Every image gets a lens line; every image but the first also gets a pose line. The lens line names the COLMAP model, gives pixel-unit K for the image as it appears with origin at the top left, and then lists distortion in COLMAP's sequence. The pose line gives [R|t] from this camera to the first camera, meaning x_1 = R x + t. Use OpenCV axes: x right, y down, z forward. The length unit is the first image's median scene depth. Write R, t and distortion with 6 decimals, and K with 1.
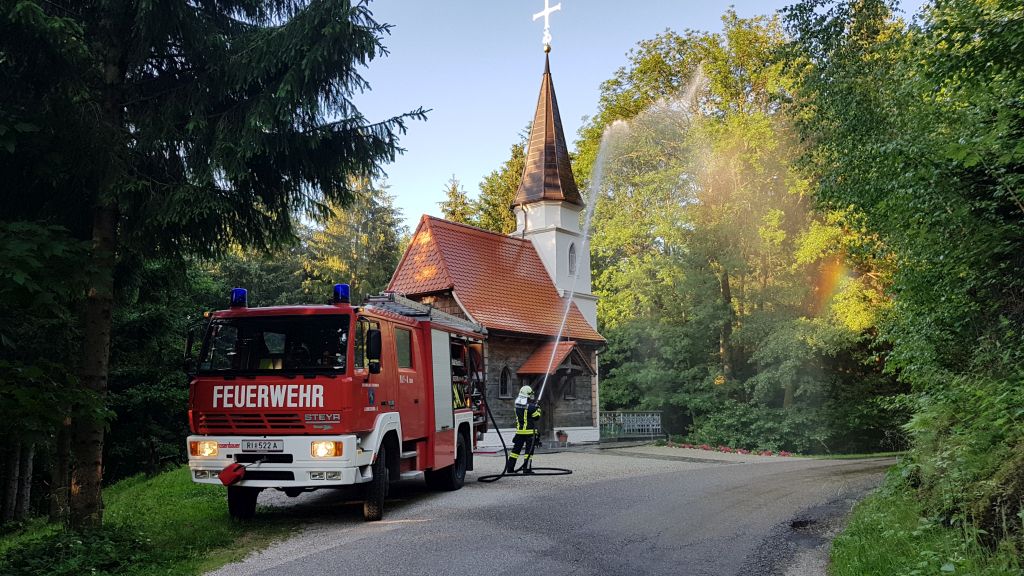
lens RADIAL K [[804.1, 0, 497.2], [0, 804.1, 287.4], [0, 0, 1]] dist [-0.006588, 0.001772]
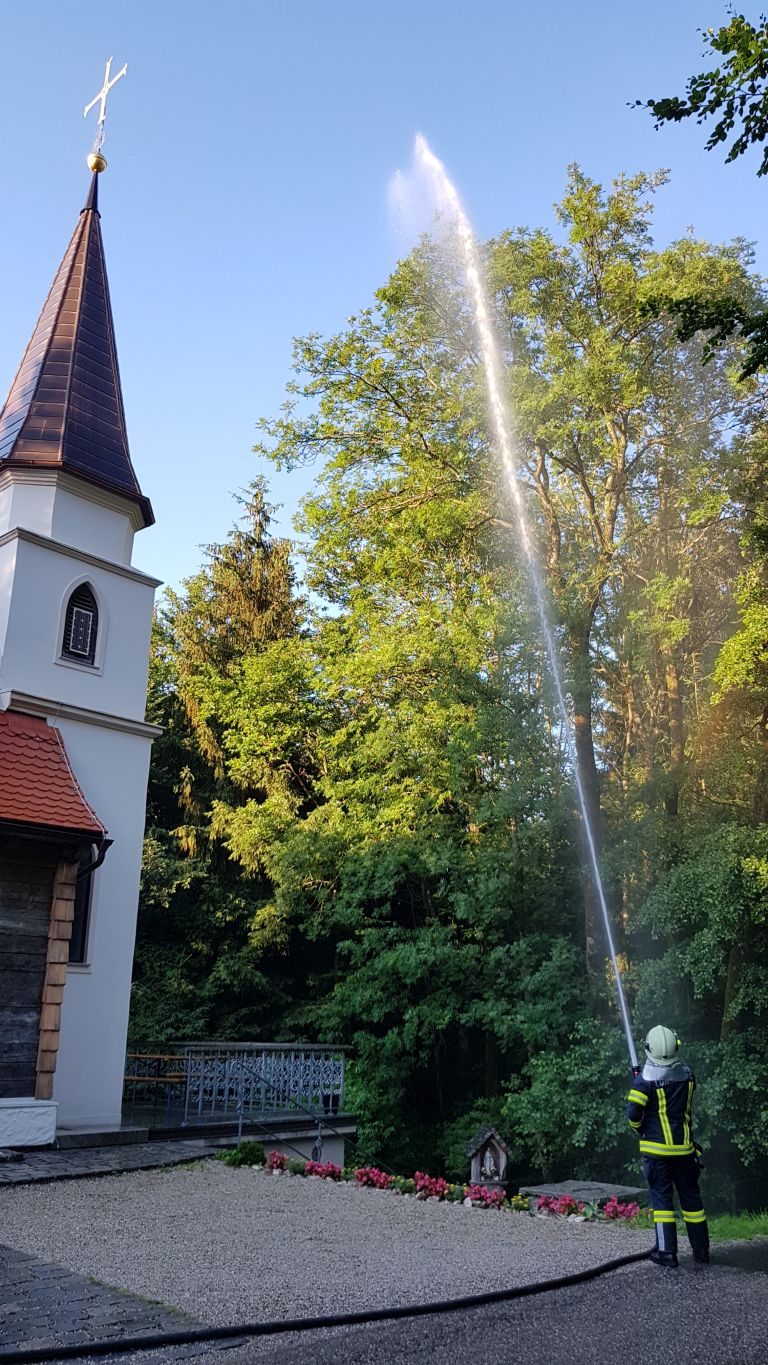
lens RADIAL K [[1061.6, 0, 384.0], [0, 1061.6, 682.5], [0, 0, 1]] dist [-0.006045, -0.004027]
pose [[0.999037, 0.011469, -0.042360, 0.306699], [-0.017926, 0.987694, -0.155365, 0.080326], [0.040057, 0.155975, 0.986948, 0.622224]]
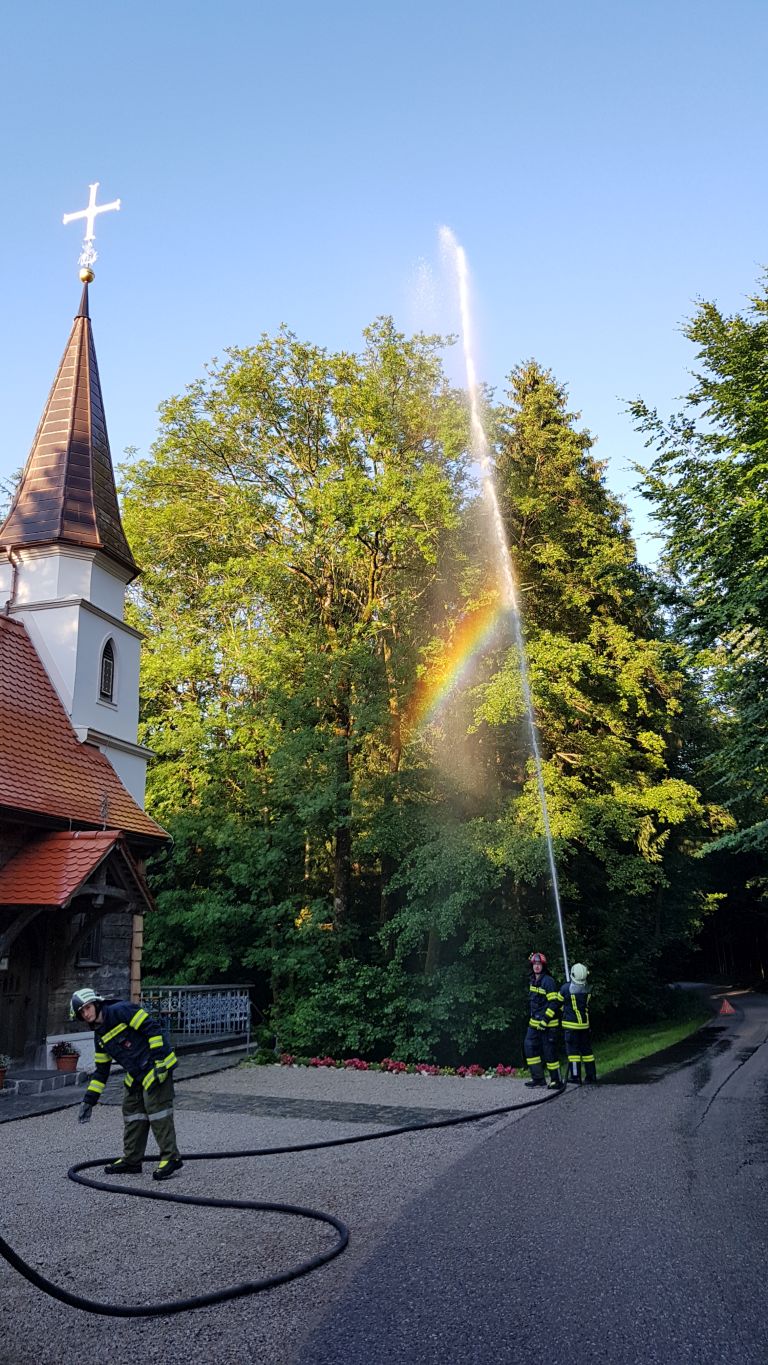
lens RADIAL K [[1069.5, 0, 368.4], [0, 1069.5, 647.9], [0, 0, 1]] dist [-0.002297, 0.002910]
pose [[0.922431, 0.101531, 0.372575, -0.004894], [-0.049595, 0.987975, -0.146446, 0.046958], [-0.382963, 0.116608, 0.916374, 0.404930]]
